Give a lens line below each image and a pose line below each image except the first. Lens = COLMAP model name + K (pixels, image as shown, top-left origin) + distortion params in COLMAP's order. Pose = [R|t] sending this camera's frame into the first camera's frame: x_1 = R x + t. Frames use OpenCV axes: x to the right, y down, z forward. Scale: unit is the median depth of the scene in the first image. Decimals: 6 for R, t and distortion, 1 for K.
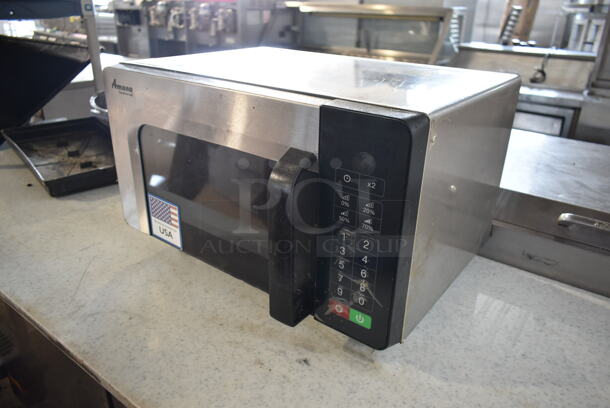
lens RADIAL K [[463.8, 0, 307.3], [0, 463.8, 201.9], [0, 0, 1]] dist [-0.009130, -0.000112]
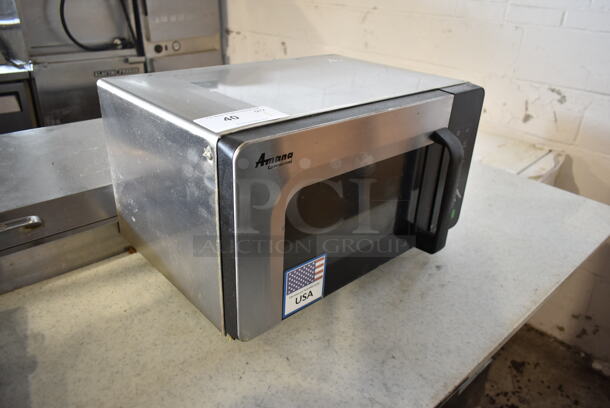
lens RADIAL K [[463.8, 0, 307.7], [0, 463.8, 206.5], [0, 0, 1]] dist [-0.009130, -0.000112]
pose [[0.172375, -0.457607, 0.872286, -1.243881], [0.362991, 0.852731, 0.375617, -0.512081], [-0.915710, 0.251885, 0.313097, 0.847938]]
